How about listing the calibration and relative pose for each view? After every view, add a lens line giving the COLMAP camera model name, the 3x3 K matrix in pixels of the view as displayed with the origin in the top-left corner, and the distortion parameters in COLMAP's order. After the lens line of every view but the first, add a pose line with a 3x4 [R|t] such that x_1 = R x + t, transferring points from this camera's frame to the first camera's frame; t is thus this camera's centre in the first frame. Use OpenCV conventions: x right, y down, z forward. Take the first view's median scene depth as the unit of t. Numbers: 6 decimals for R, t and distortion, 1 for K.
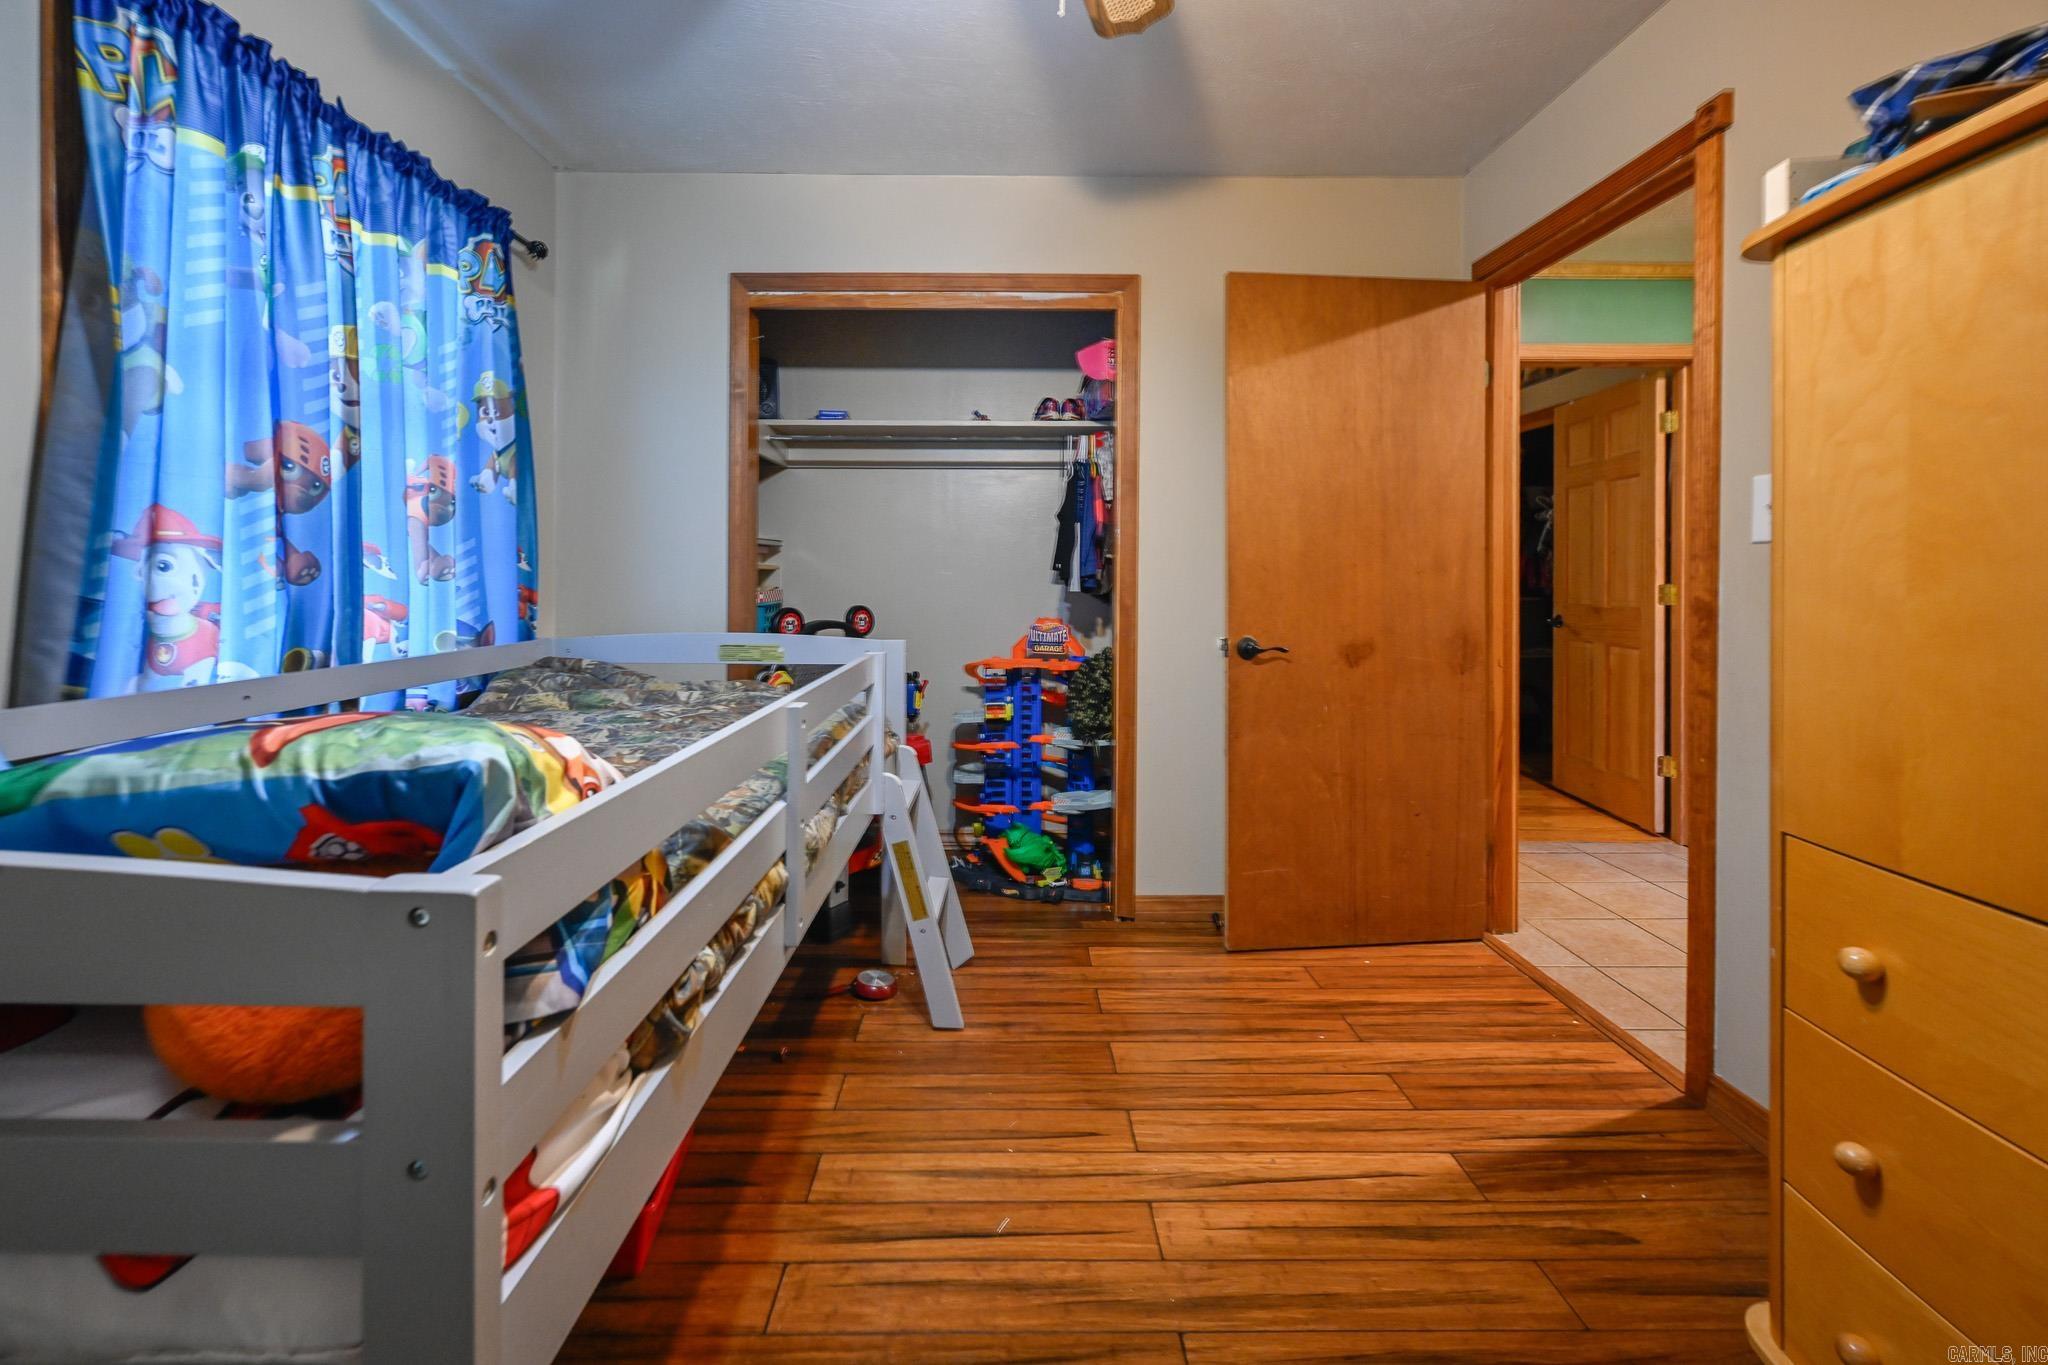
lens RADIAL K [[840.9, 0, 999.3], [0, 840.9, 574.3], [0, 0, 1]] dist [0.000717, 0.000074]
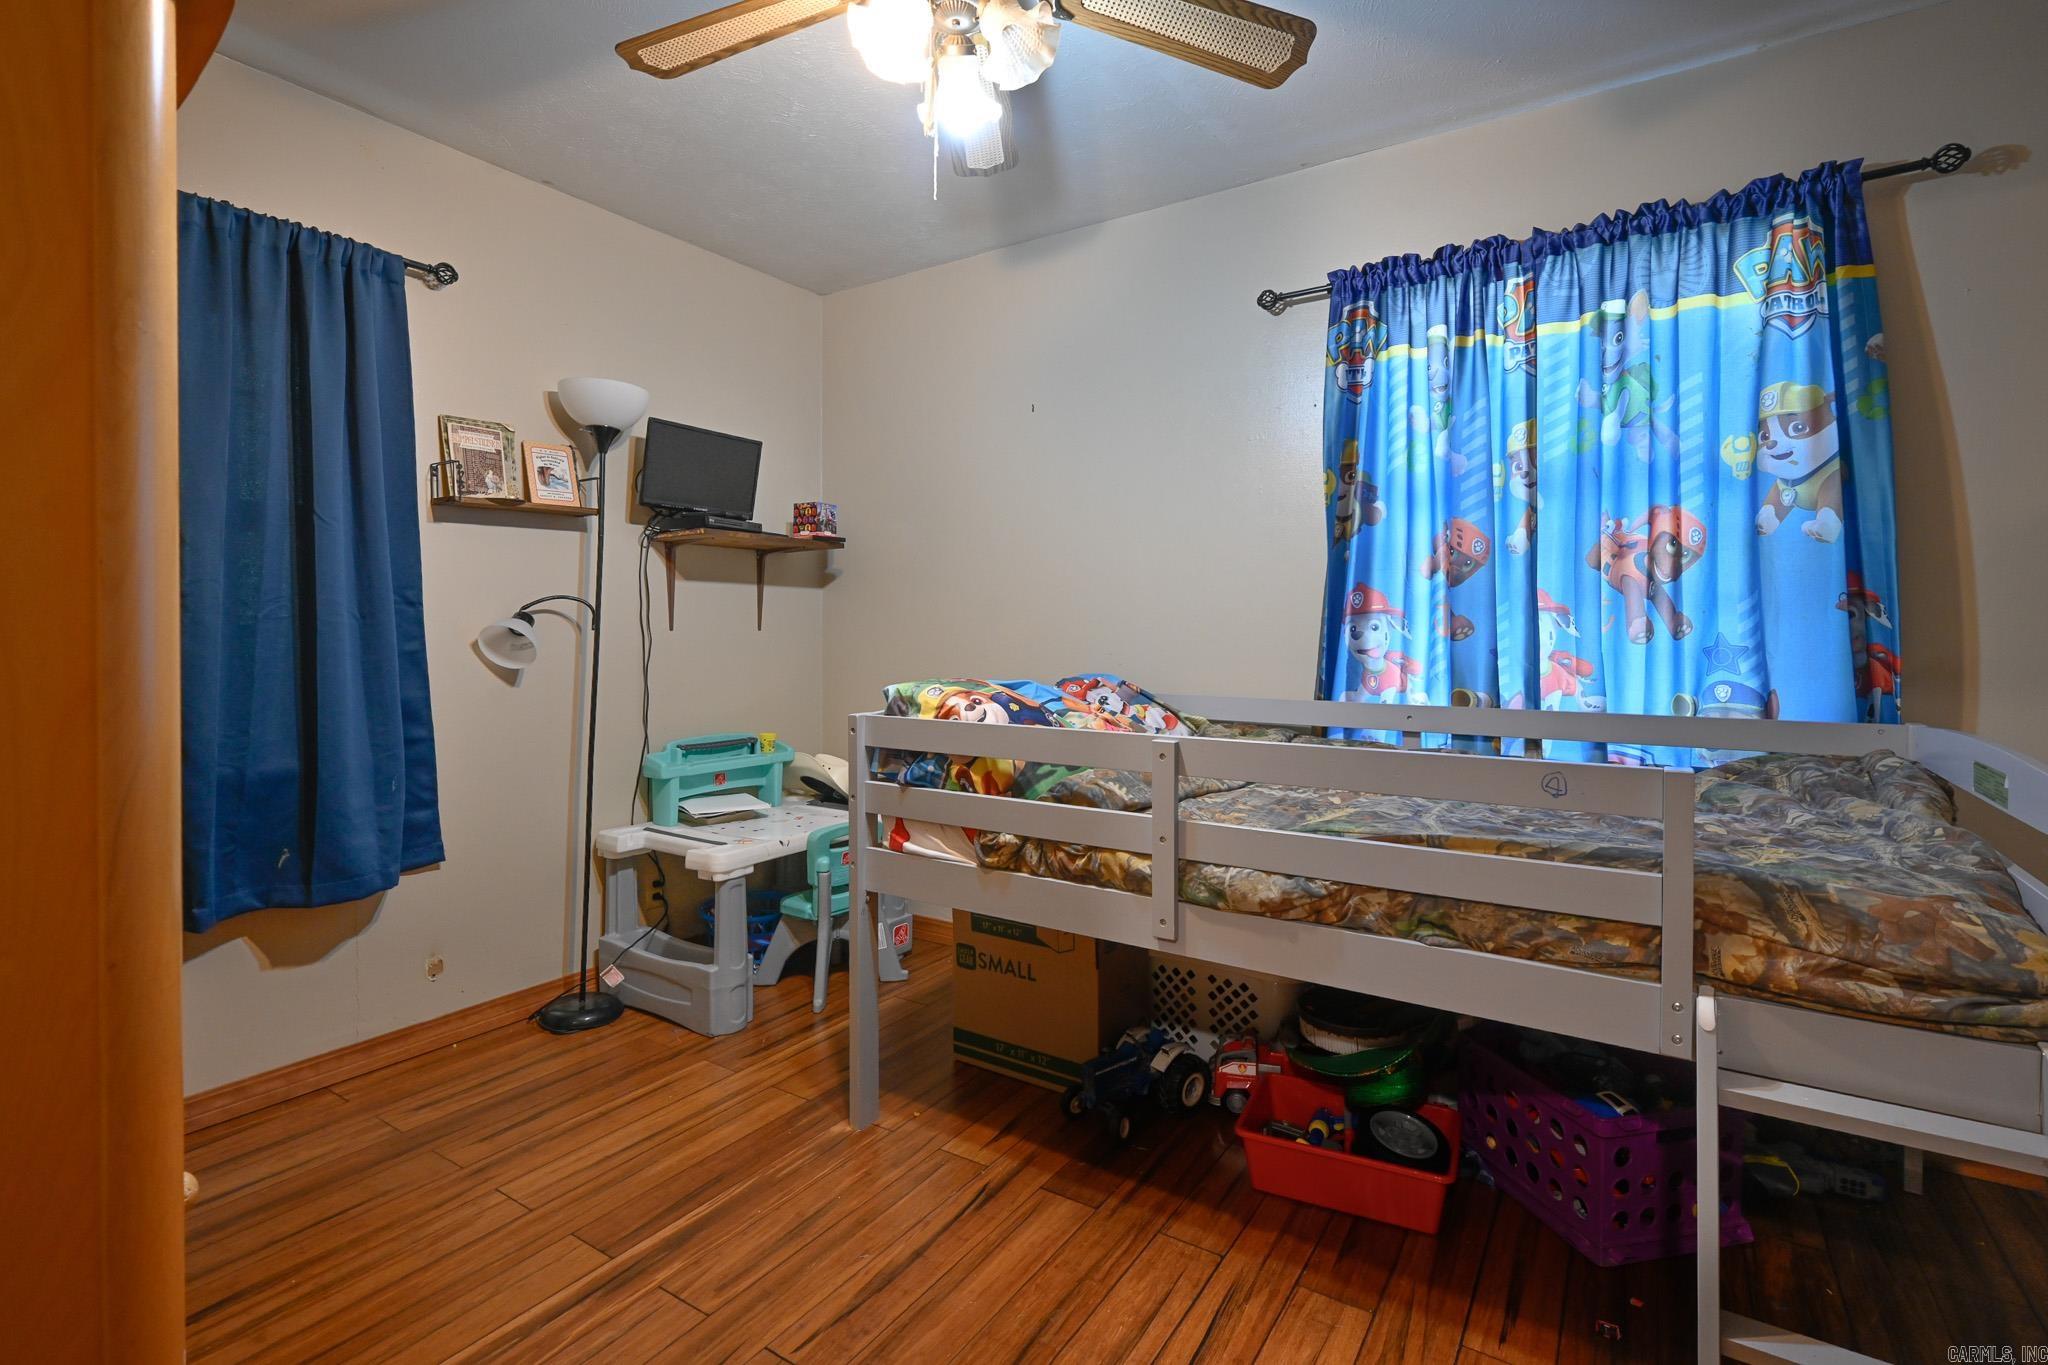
lens RADIAL K [[927.5, 0, 1021.7], [0, 927.5, 660.7], [0, 0, 1]] dist [0.000048, 0.000010]
pose [[-0.544647, 0.006241, -0.838642, 0.734405], [-0.011608, 0.999820, 0.014979, 0.029744], [0.838585, 0.017893, -0.544477, 1.177423]]
